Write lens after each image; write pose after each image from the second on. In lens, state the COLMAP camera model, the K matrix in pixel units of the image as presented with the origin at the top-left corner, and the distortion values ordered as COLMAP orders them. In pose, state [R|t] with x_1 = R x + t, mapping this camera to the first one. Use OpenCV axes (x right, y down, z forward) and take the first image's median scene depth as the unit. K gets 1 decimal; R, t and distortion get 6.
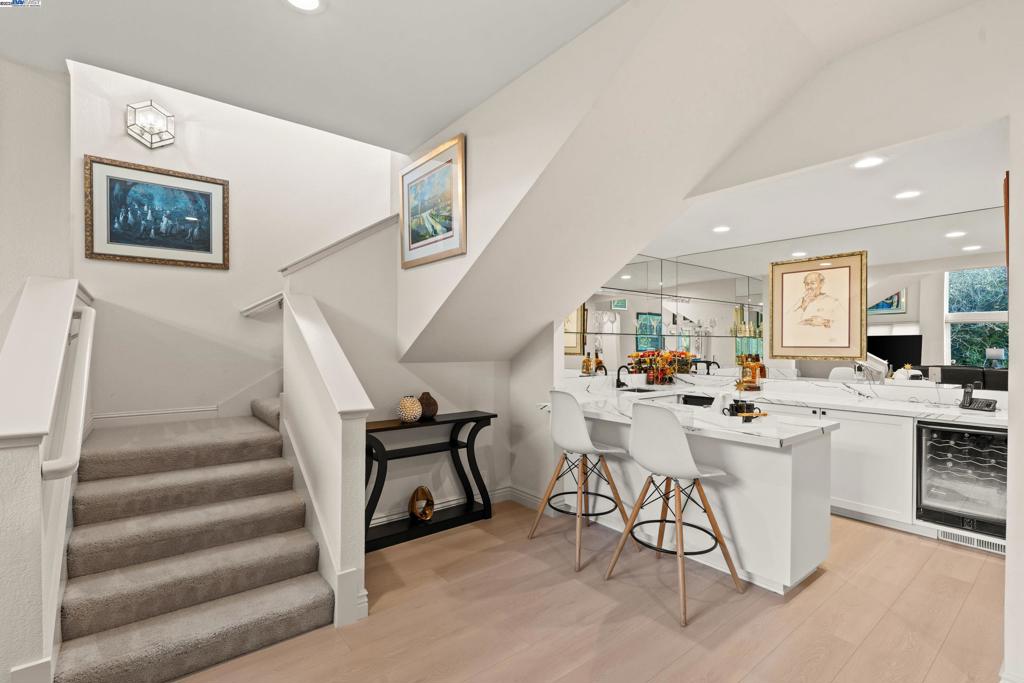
lens RADIAL K [[479.1, 0, 522.7], [0, 479.1, 349.1], [0, 0, 1]] dist [-0.001033, 0.009415]
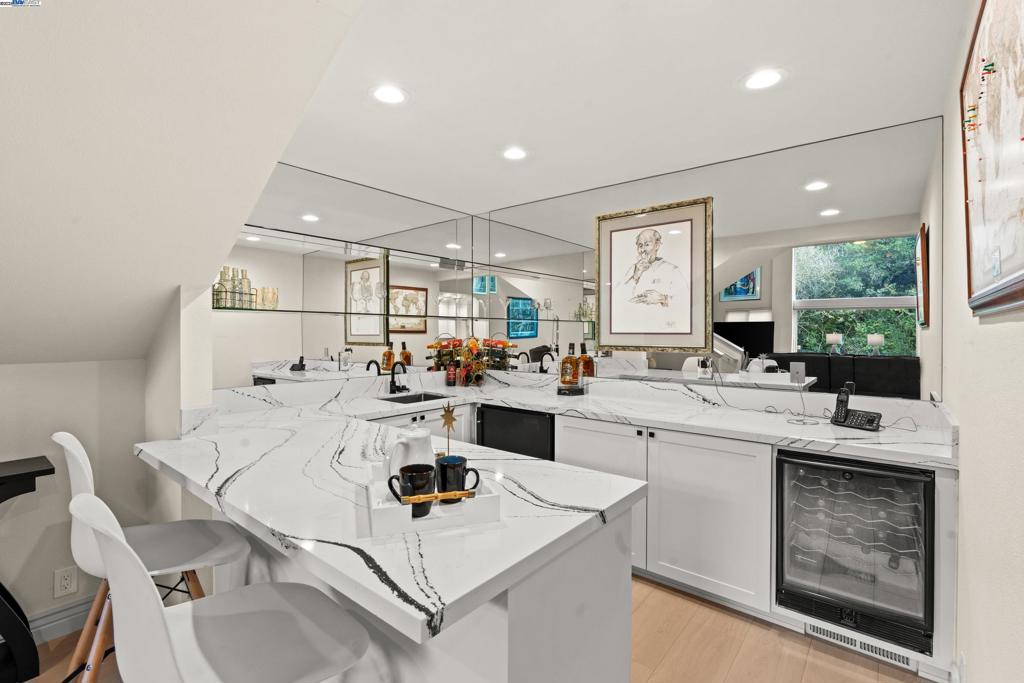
lens RADIAL K [[465.6, 0, 517.4], [0, 465.6, 337.4], [0, 0, 1]] dist [0.000375, 0.001103]
pose [[0.981460, -0.005334, 0.191593, 0.273001], [0.004864, 0.999984, 0.002922, -0.001322], [-0.191605, -0.001935, 0.981470, 0.344477]]
